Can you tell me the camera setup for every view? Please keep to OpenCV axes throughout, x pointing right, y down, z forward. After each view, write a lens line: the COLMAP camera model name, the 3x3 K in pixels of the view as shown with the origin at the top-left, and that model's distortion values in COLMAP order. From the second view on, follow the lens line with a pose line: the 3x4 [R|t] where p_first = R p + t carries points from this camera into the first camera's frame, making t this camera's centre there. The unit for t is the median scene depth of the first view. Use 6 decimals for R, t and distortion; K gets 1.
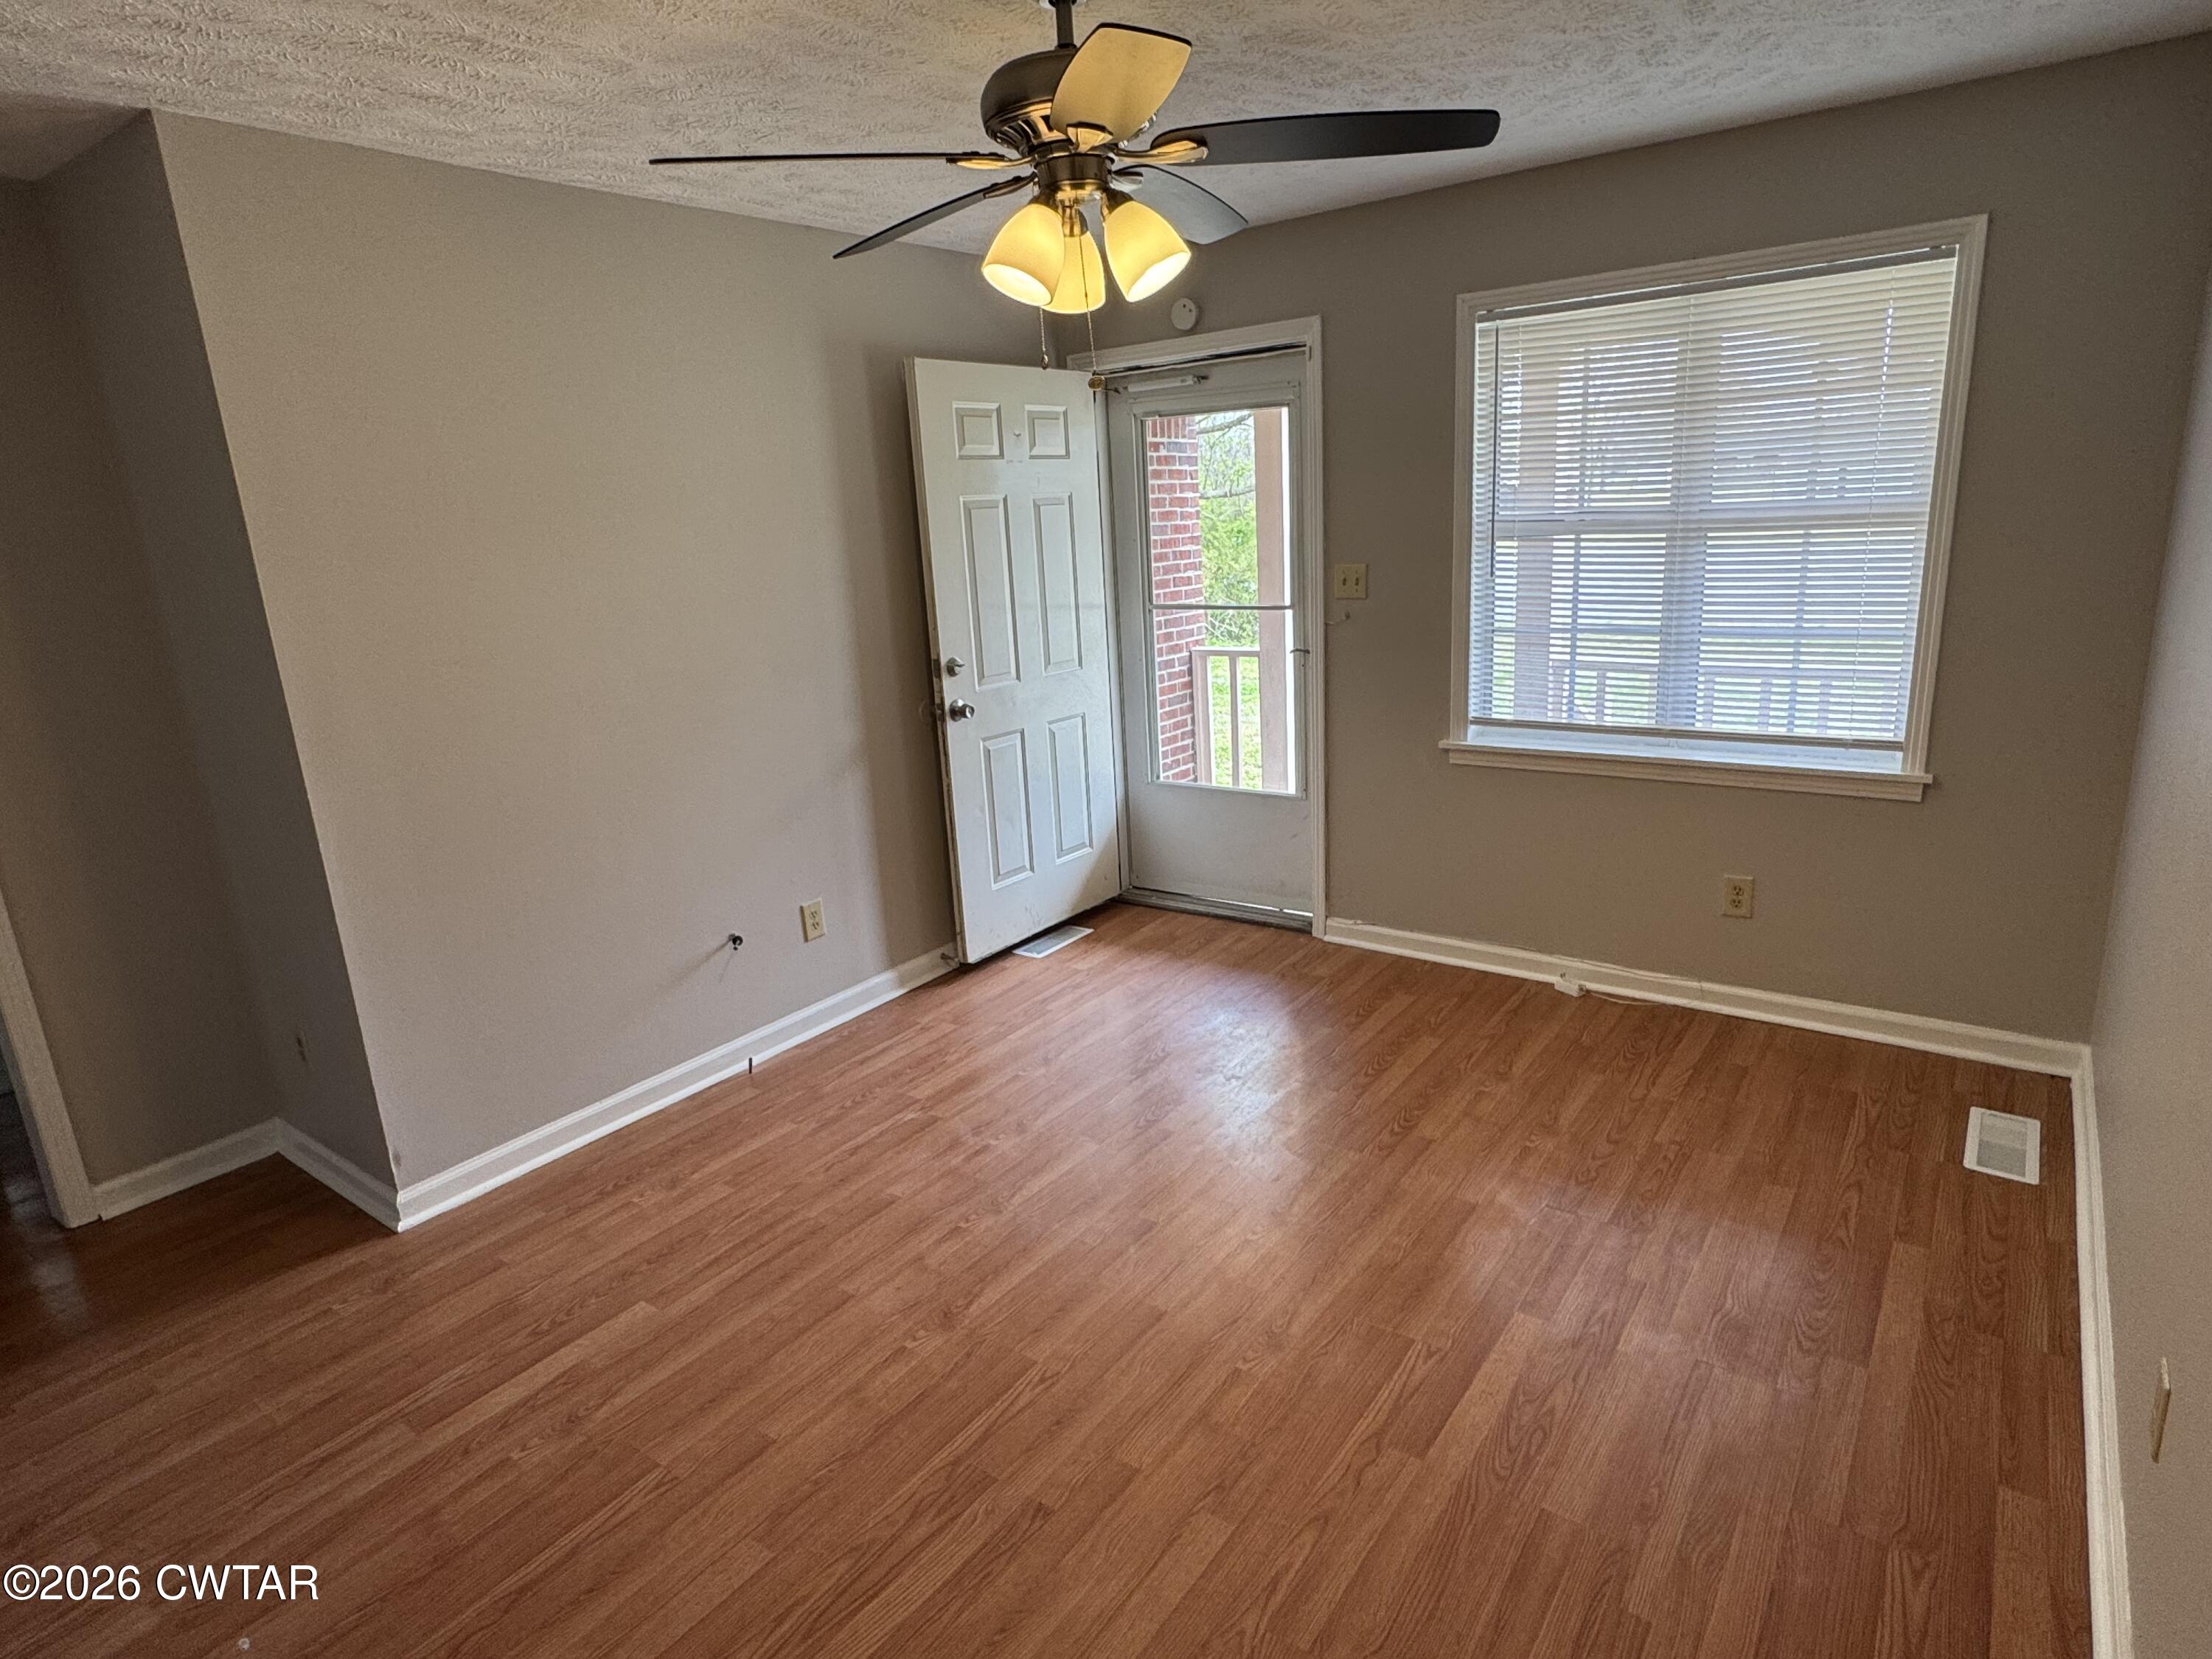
lens RADIAL K [[1222.4, 0, 1106.0], [0, 1222.4, 829.5], [0, 0, 1]] dist [0.001454, -0.000033]
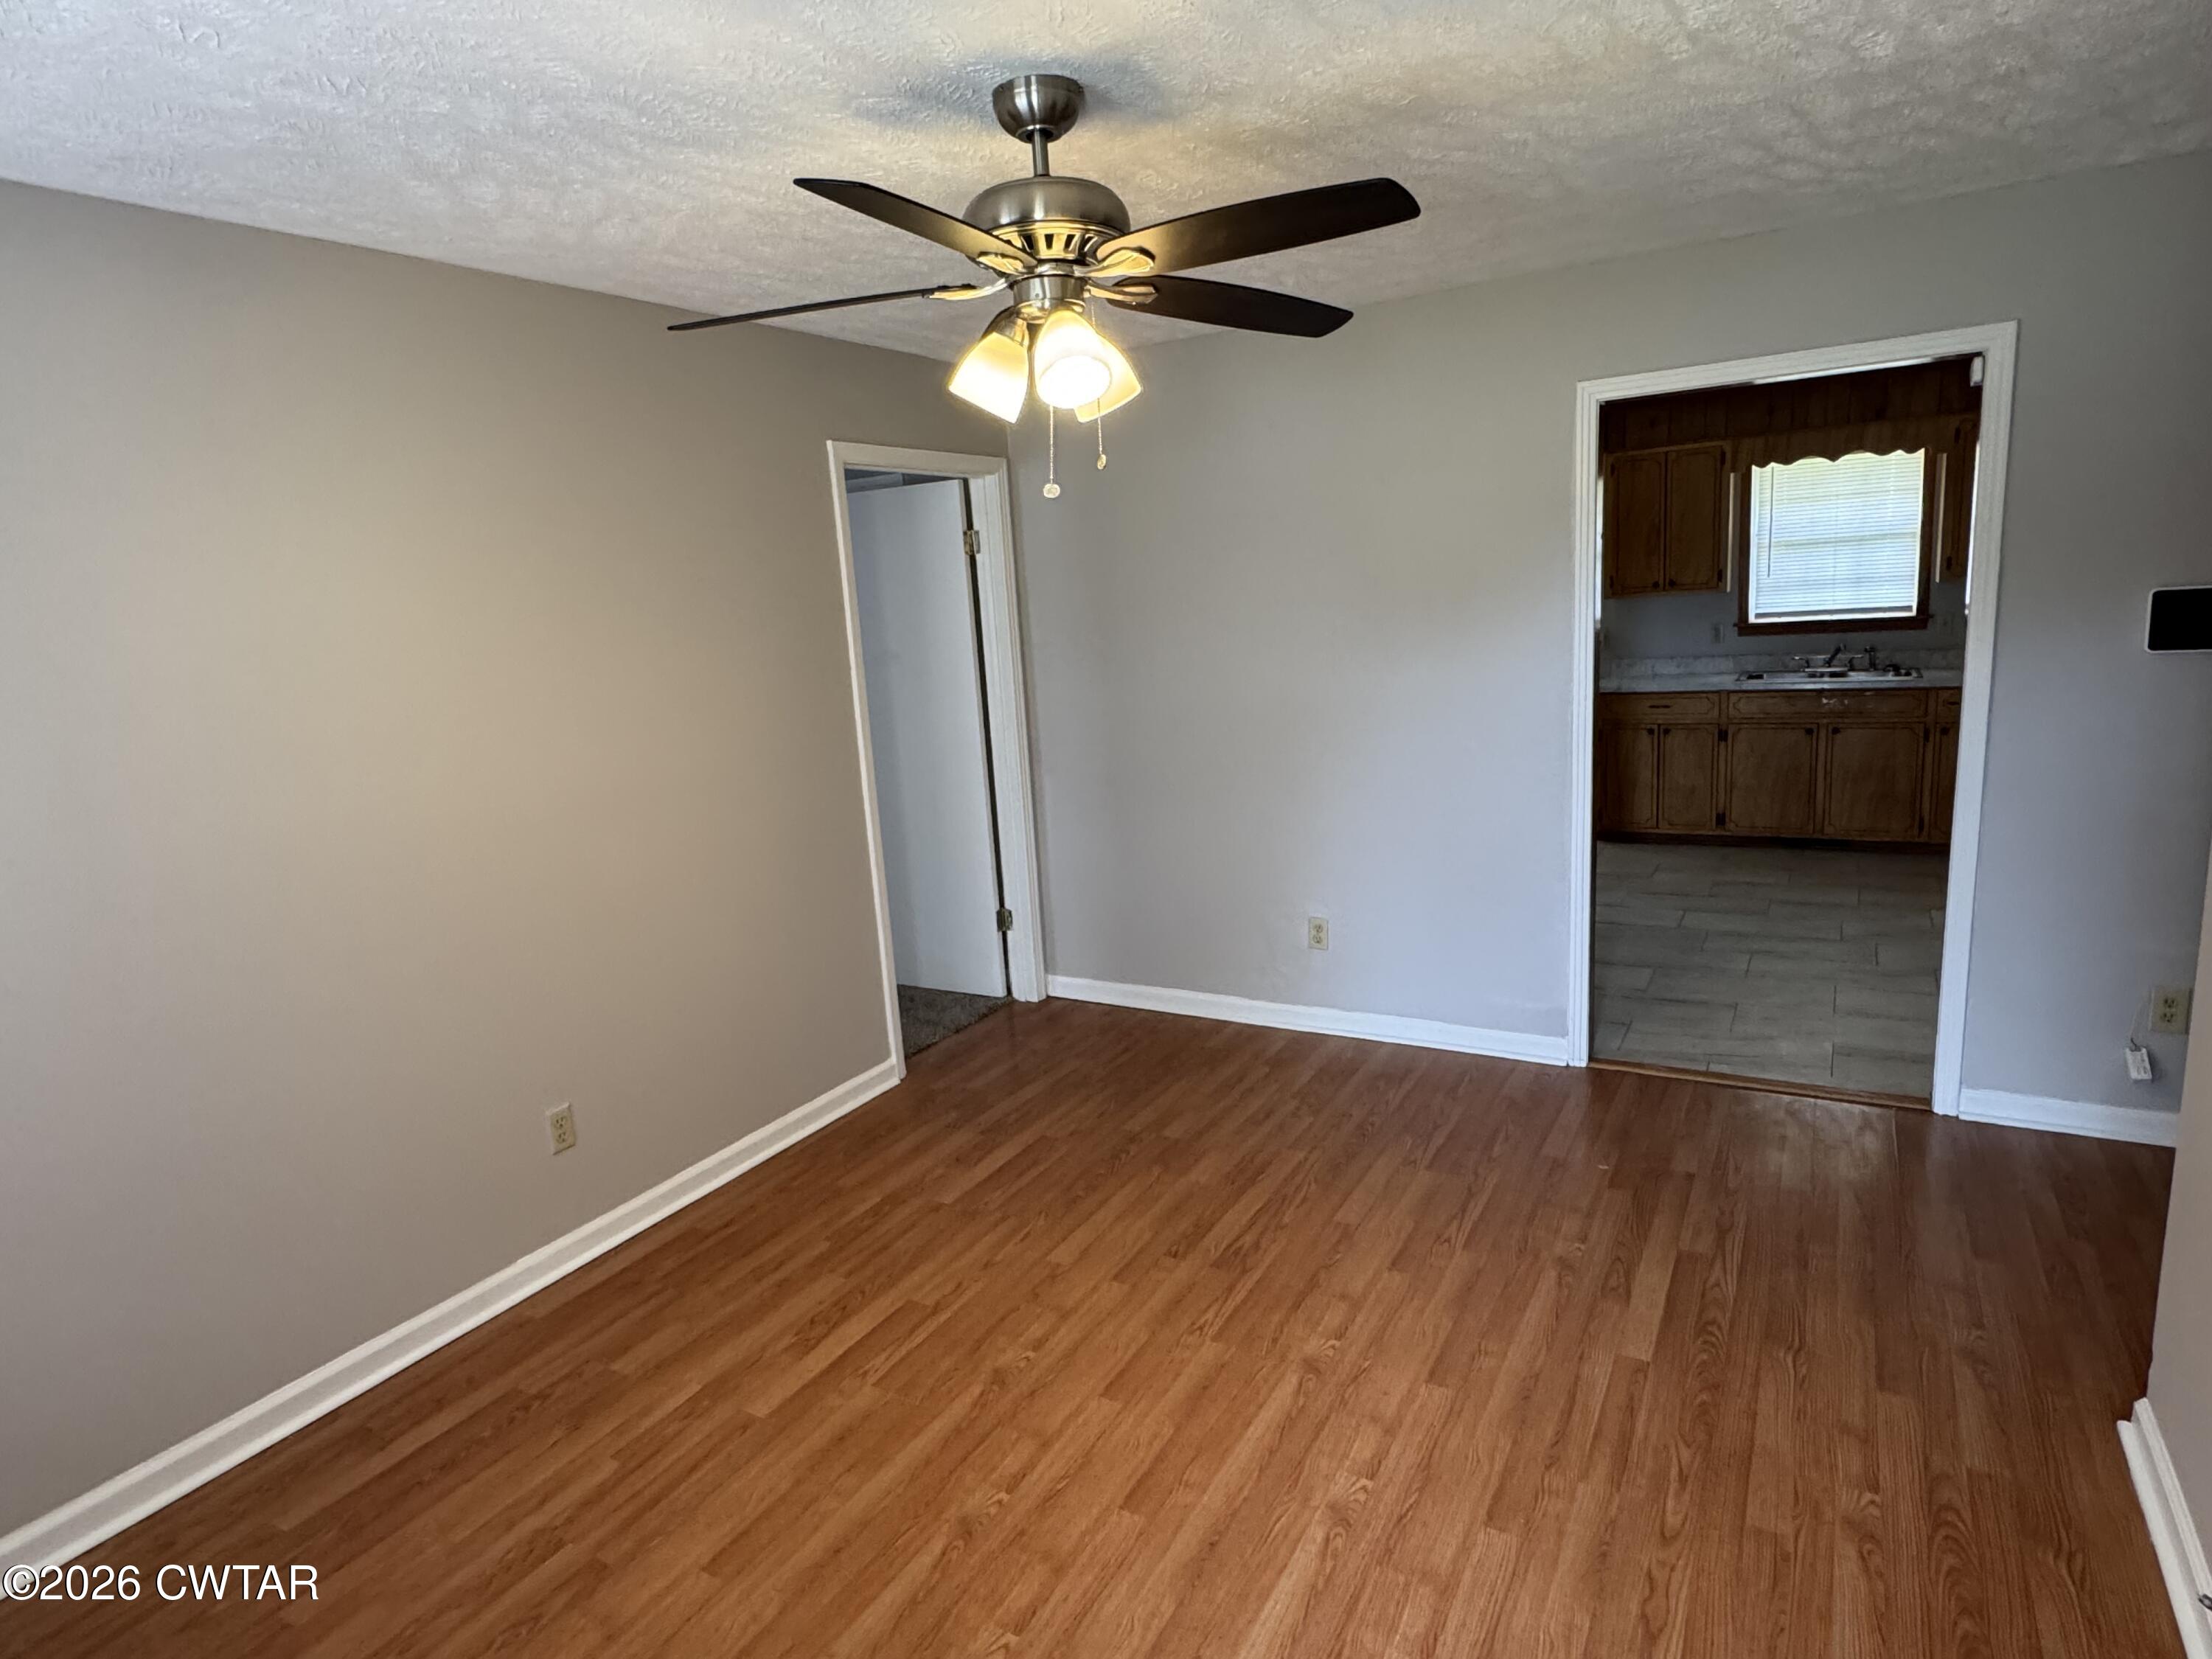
lens RADIAL K [[1222.4, 0, 1106.0], [0, 1222.4, 829.5], [0, 0, 1]] dist [0.001454, -0.000033]
pose [[-0.986798, 0.144846, -0.072453, 0.052674], [0.098530, 0.891966, 0.441235, -0.497571], [0.128537, 0.428271, -0.894462, 1.816188]]
